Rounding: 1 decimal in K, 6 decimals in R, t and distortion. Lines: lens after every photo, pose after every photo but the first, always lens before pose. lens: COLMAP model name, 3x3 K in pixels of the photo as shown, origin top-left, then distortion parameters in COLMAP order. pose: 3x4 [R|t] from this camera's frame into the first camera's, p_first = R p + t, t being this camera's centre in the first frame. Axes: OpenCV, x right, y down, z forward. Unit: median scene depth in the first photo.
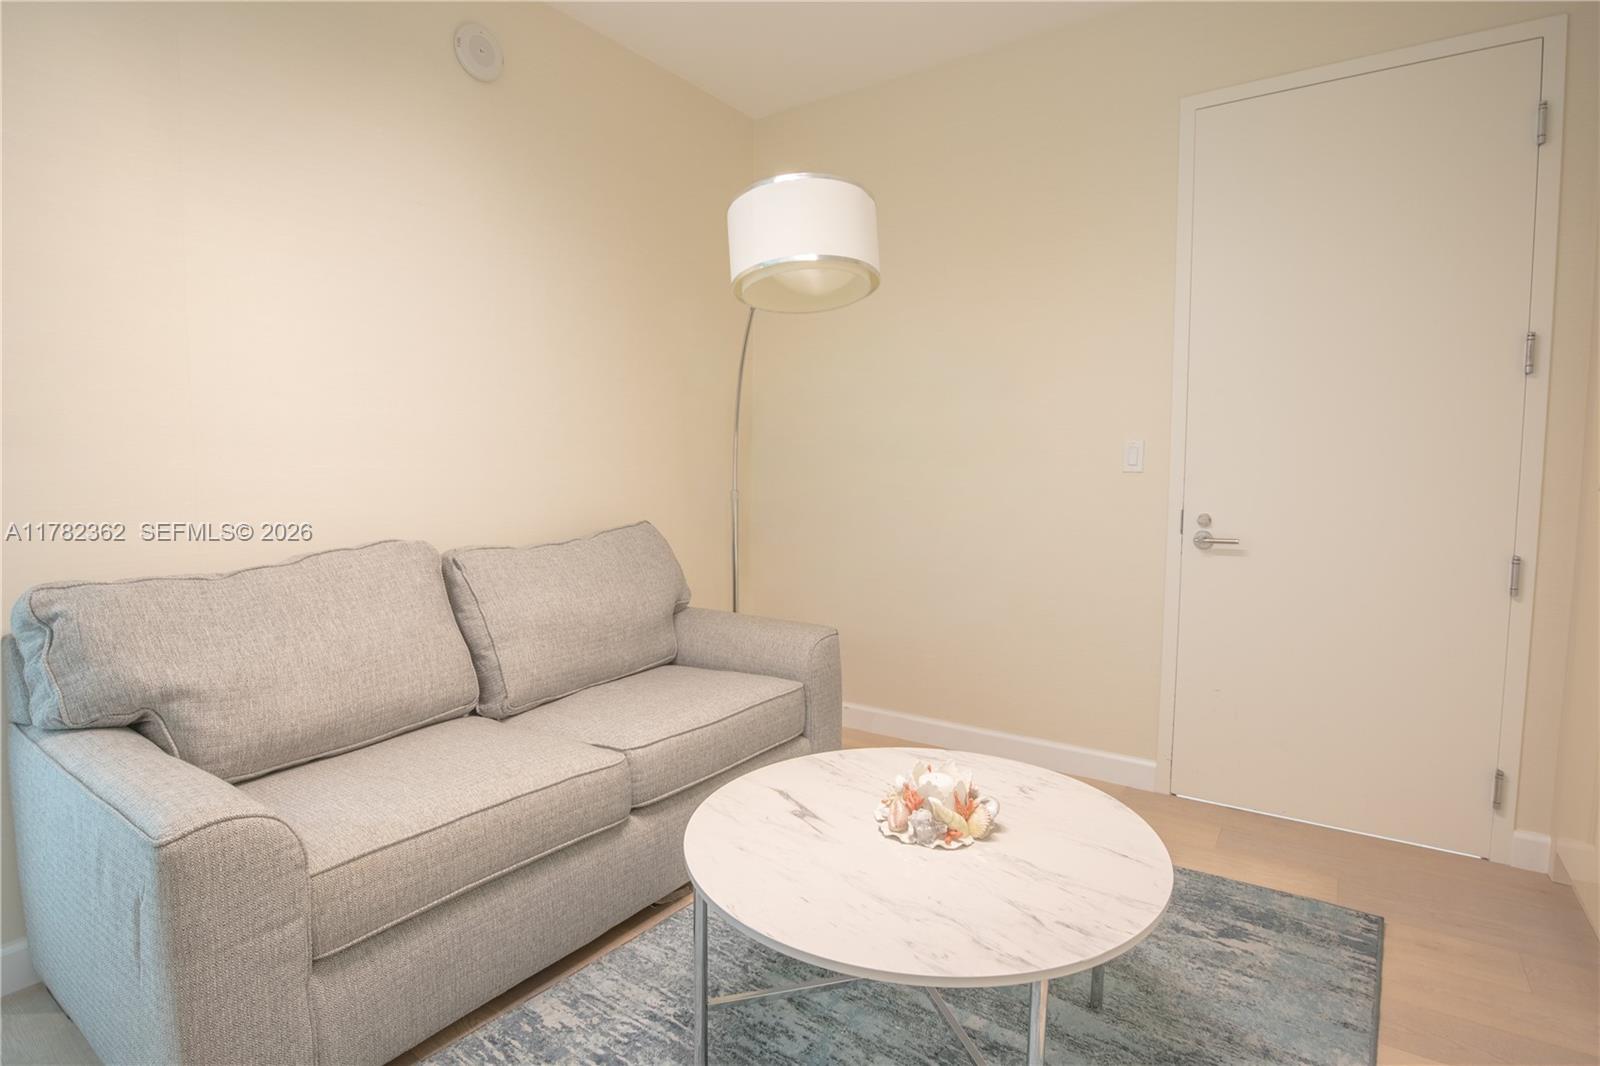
lens RADIAL K [[823.8, 0, 800.0], [0, 823.8, 533.0], [0, 0, 1]] dist [-0.007104, -0.000822]
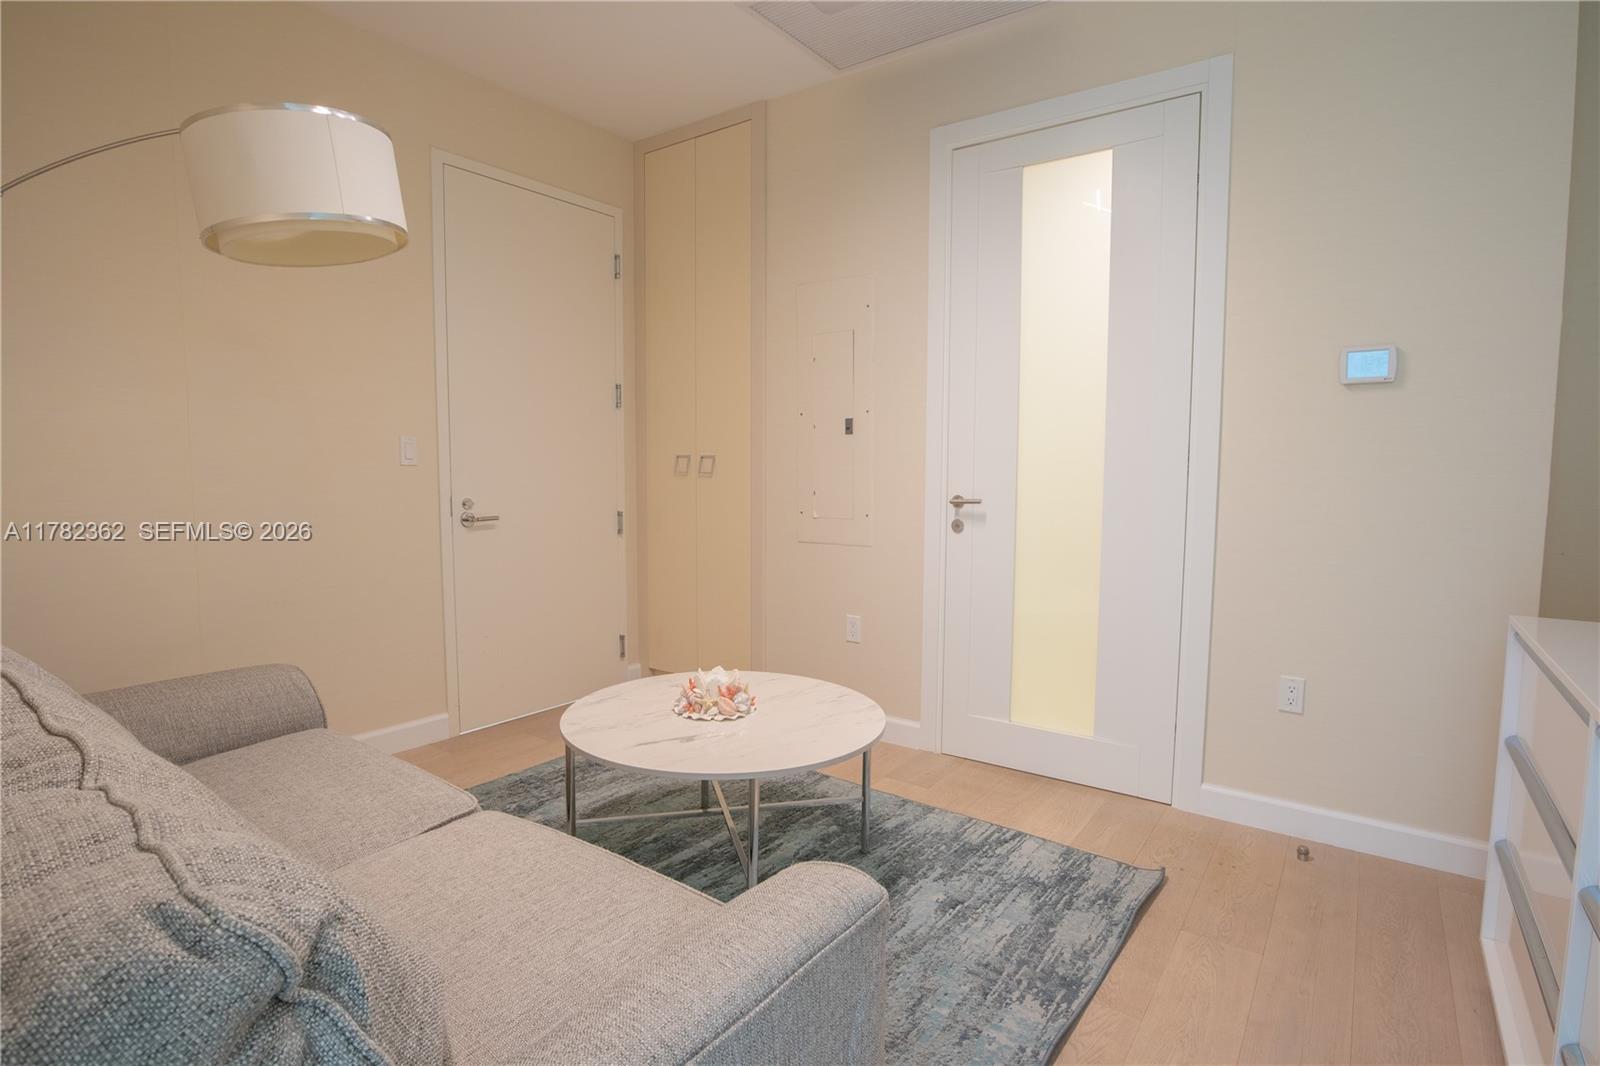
lens RADIAL K [[823.8, 0, 800.0], [0, 823.8, 533.0], [0, 0, 1]] dist [-0.007104, -0.000822]
pose [[0.028538, -0.090849, 0.995456, -0.850273], [0.081675, 0.992743, 0.088260, -0.046022], [-0.996250, 0.078785, 0.035751, 0.537961]]
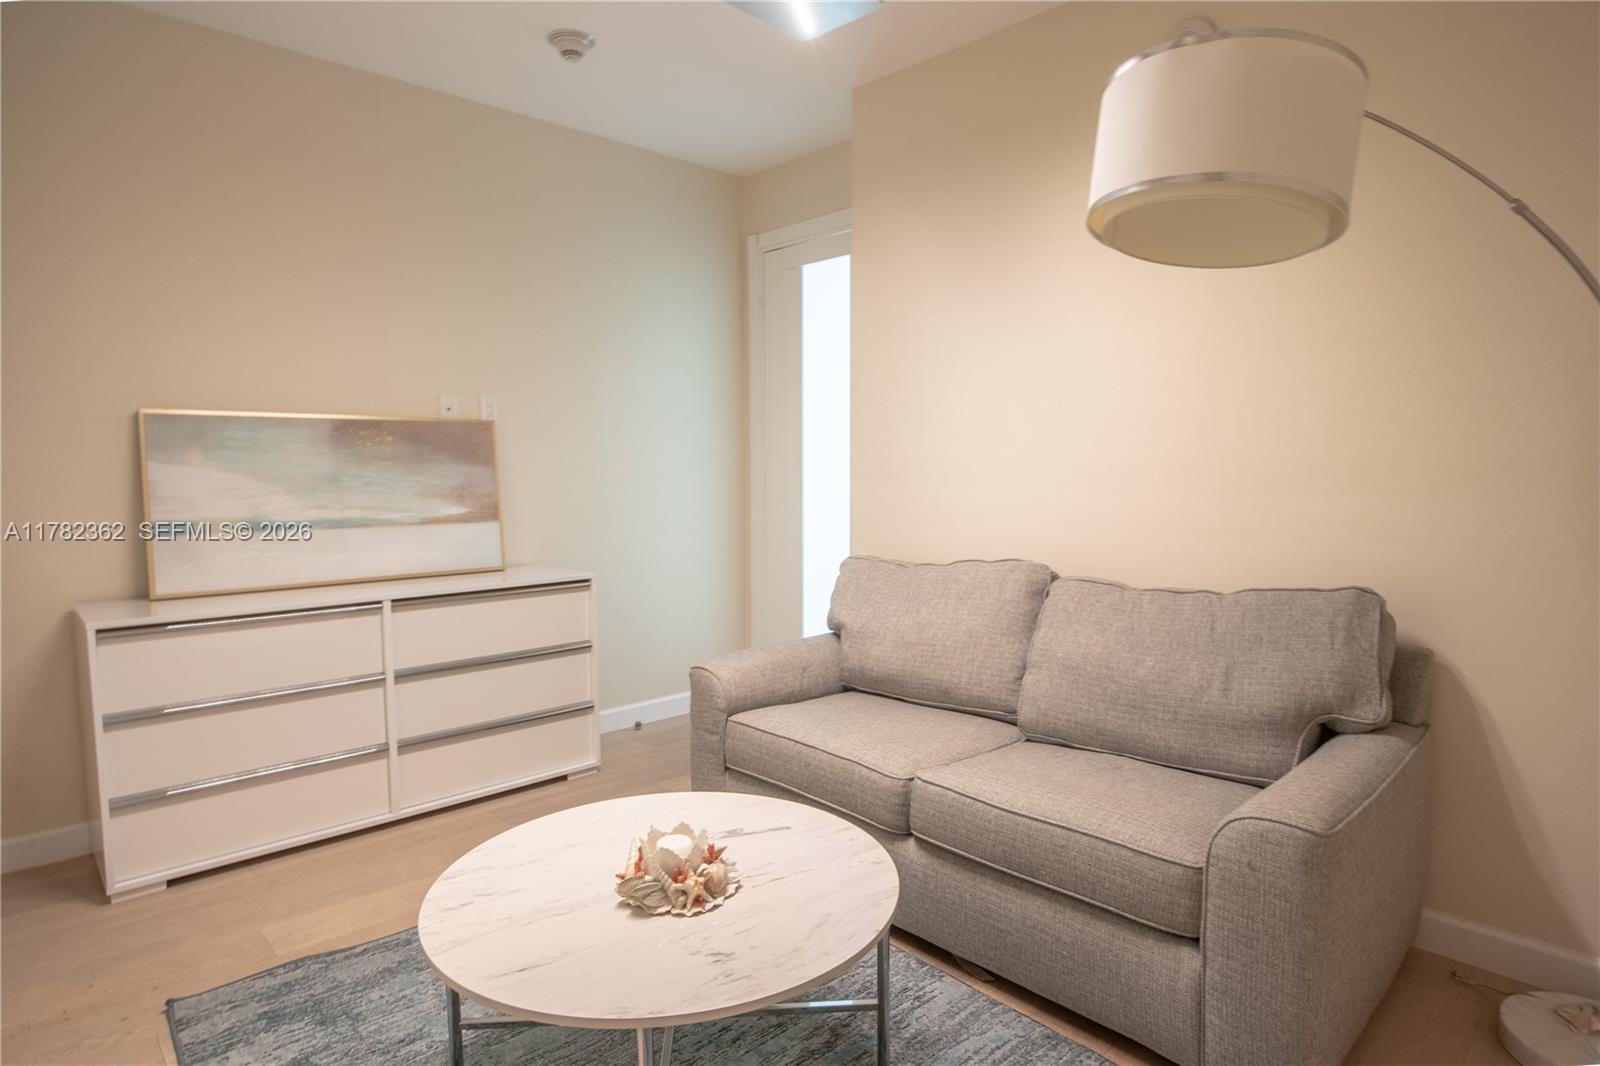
lens RADIAL K [[889.0, 0, 801.8], [0, 889.0, 555.8], [0, 0, 1]] dist [-0.003128, -0.000227]
pose [[-0.204875, 0.096451, -0.974024, 0.771030], [-0.072759, 0.990879, 0.113424, -0.113464], [0.976080, 0.094106, -0.195989, 0.906141]]
